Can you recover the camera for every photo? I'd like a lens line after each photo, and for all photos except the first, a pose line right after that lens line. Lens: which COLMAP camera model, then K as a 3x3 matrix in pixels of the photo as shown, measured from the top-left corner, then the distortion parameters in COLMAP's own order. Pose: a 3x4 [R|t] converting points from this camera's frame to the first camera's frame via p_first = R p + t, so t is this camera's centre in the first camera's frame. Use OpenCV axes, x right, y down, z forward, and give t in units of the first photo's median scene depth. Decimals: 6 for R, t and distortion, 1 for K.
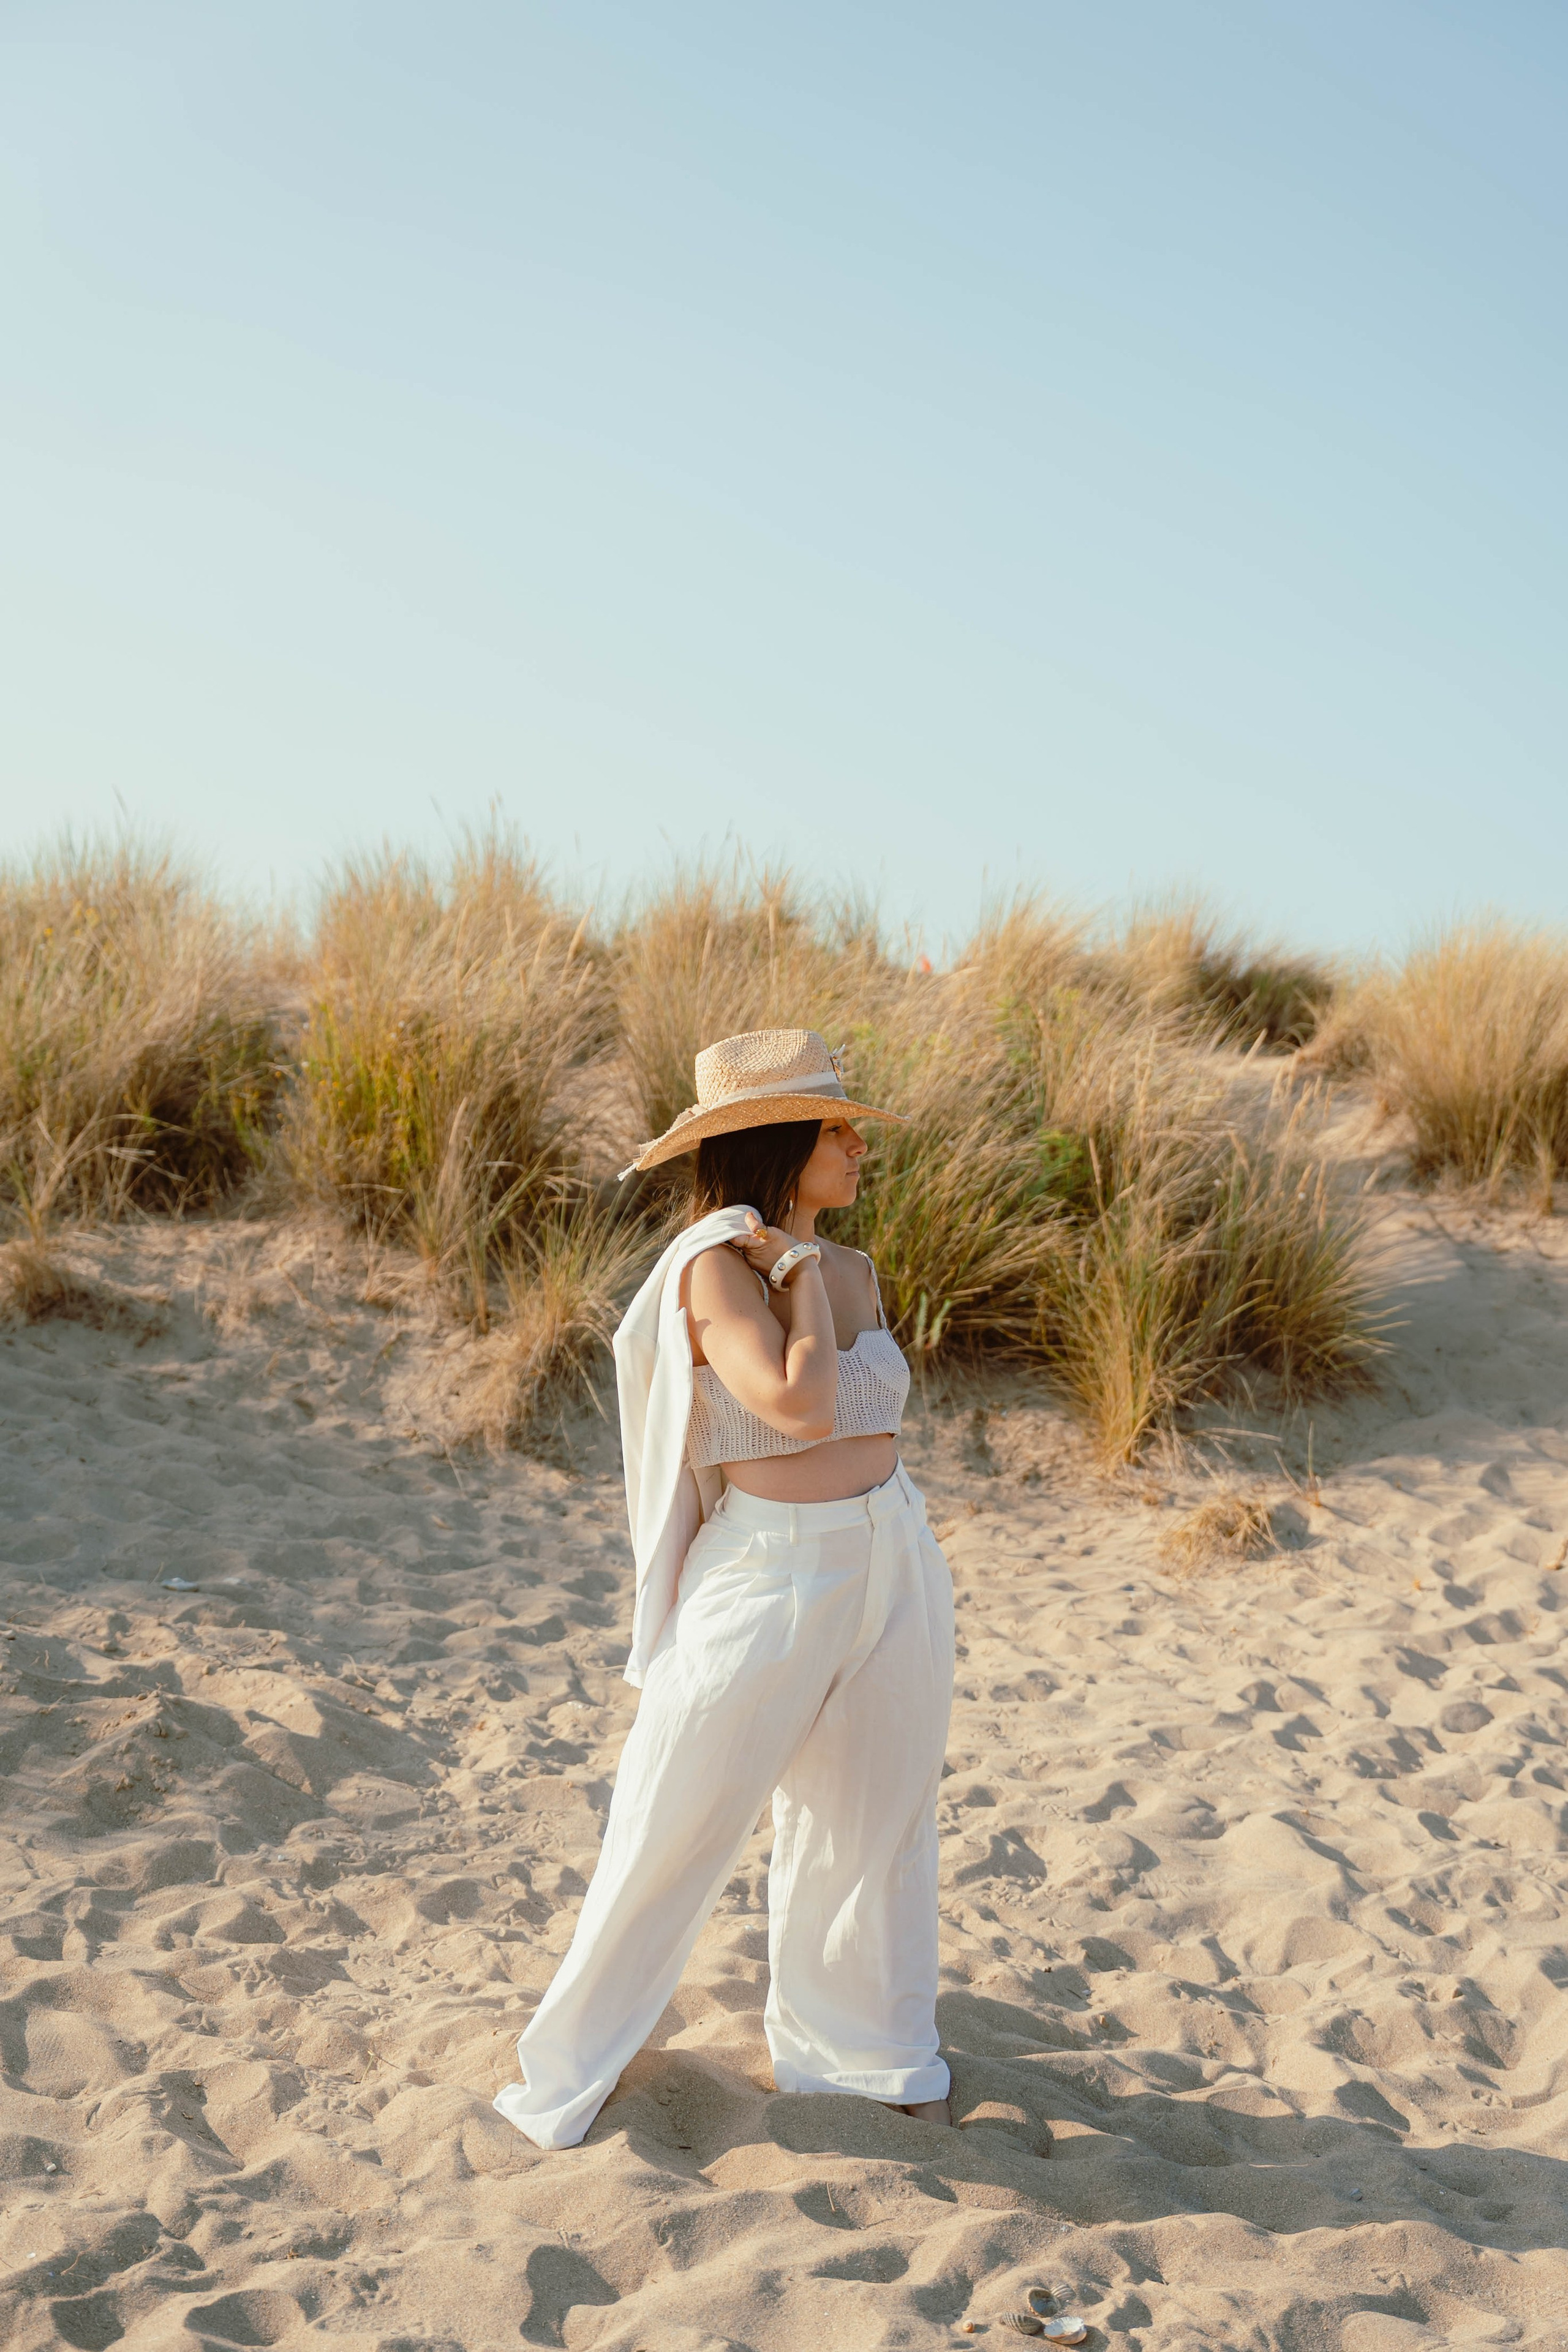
lens RADIAL K [[2846.5, 0, 784.0], [0, 2846.5, 1176.0], [0, 0, 1]] dist [-0.000763, 0.003654]
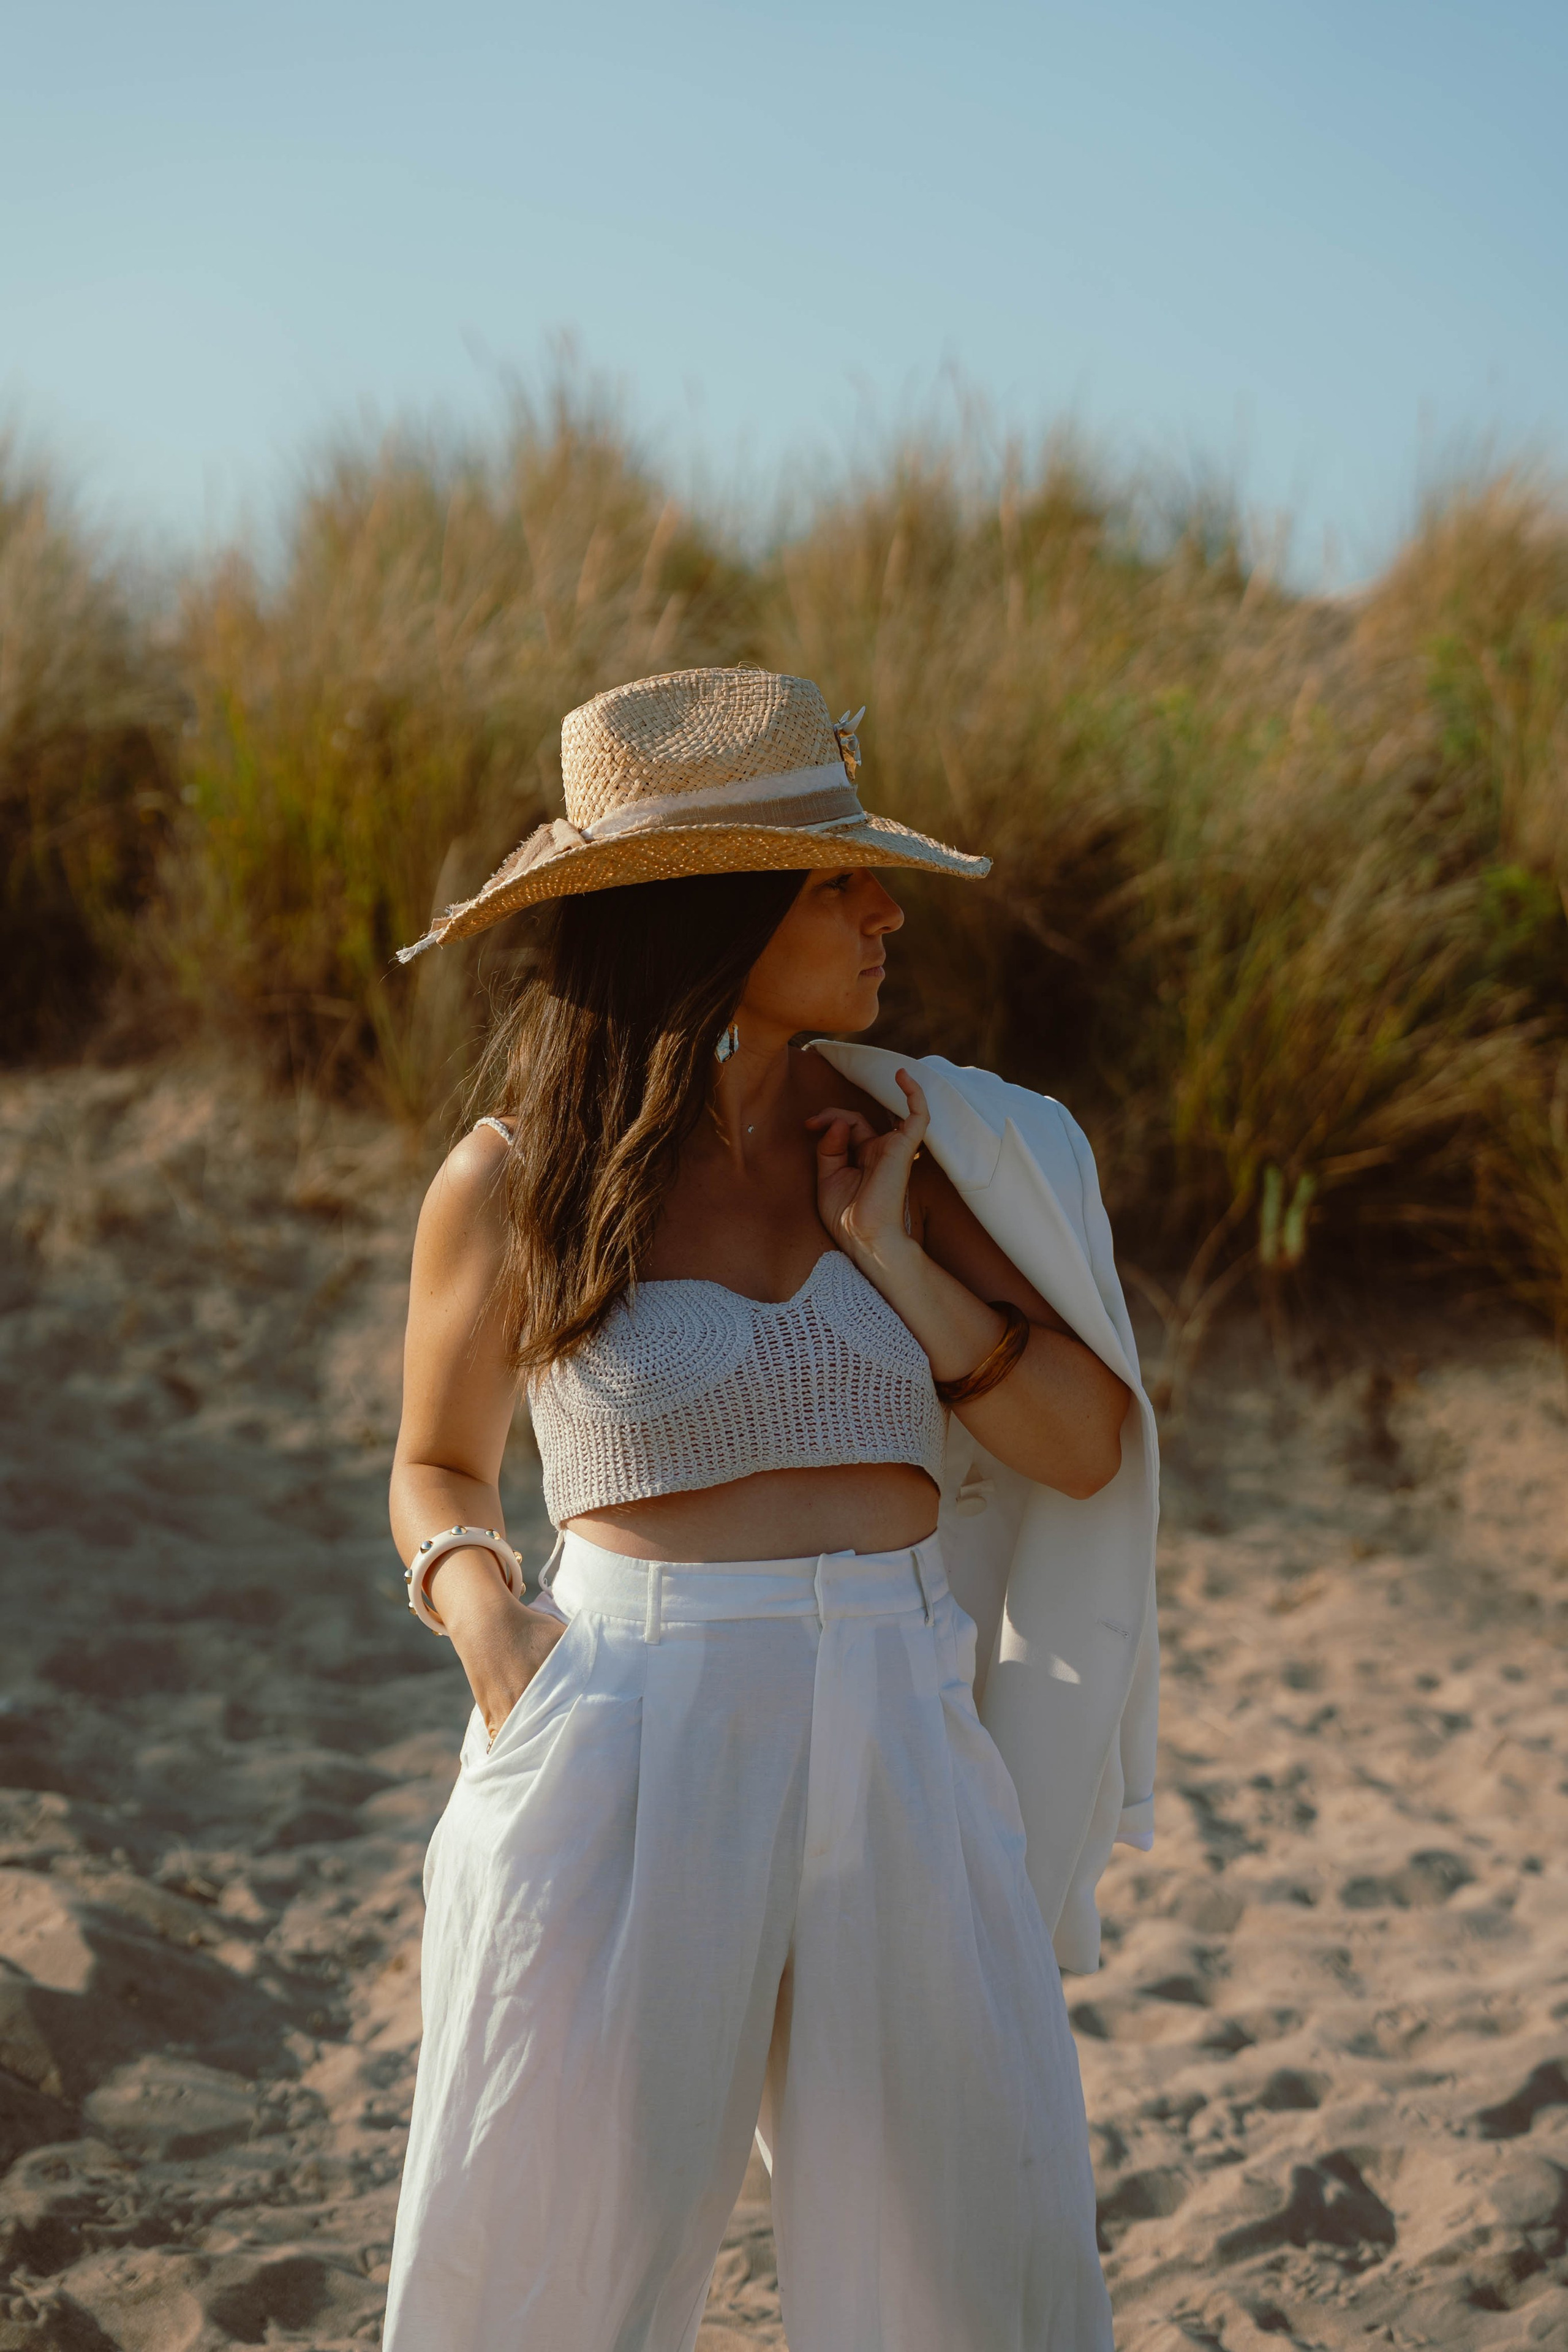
lens RADIAL K [[4622.4, 0, 784.0], [0, 4622.4, 1176.0], [0, 0, 1]] dist [-0.013556, -0.097788]
pose [[0.993276, -0.023930, -0.113270, 0.067596], [0.028787, 0.998726, 0.041437, 0.003002], [0.112134, -0.044419, 0.992700, 0.103895]]
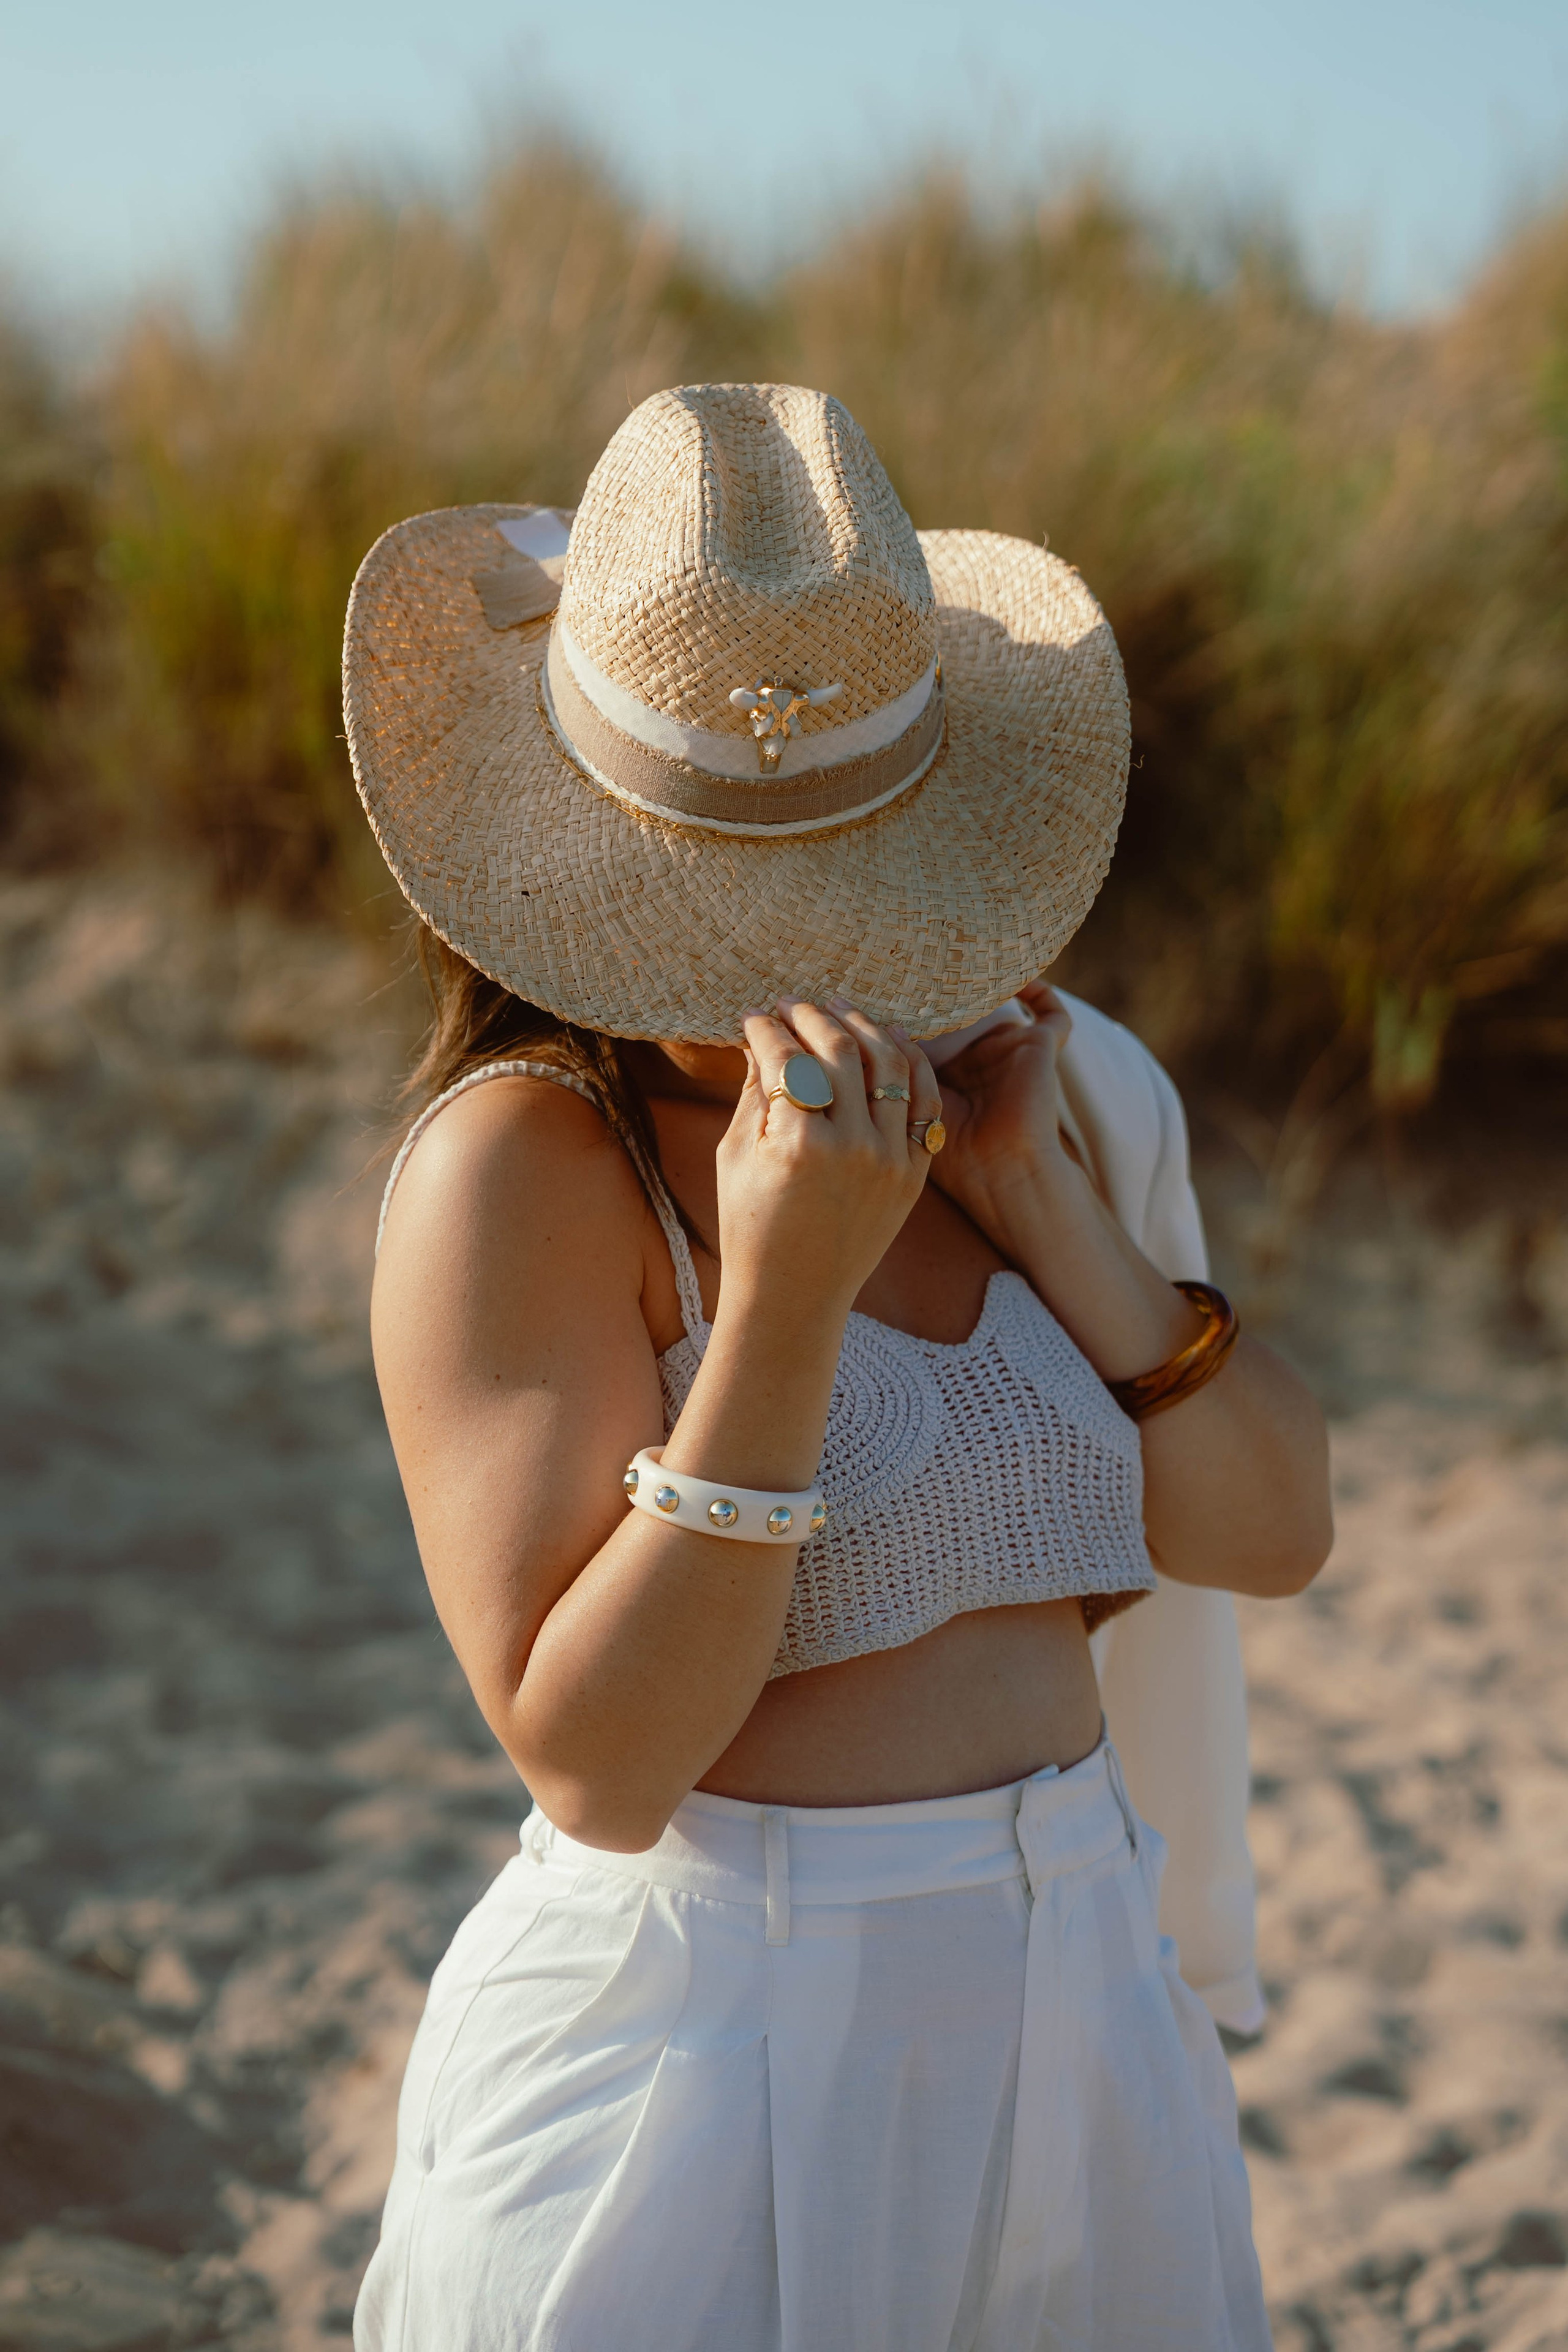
lens RADIAL K [[4291.7, 0, 735.3], [0, 4291.7, 1175.3], [0, 0, 1]] dist [-0.008435, -0.011824]
pose [[0.992349, -0.033287, -0.118890, 0.028733], [0.045692, 0.993612, 0.103185, -0.006996], [0.114696, -0.107828, 0.987531, 0.334743]]
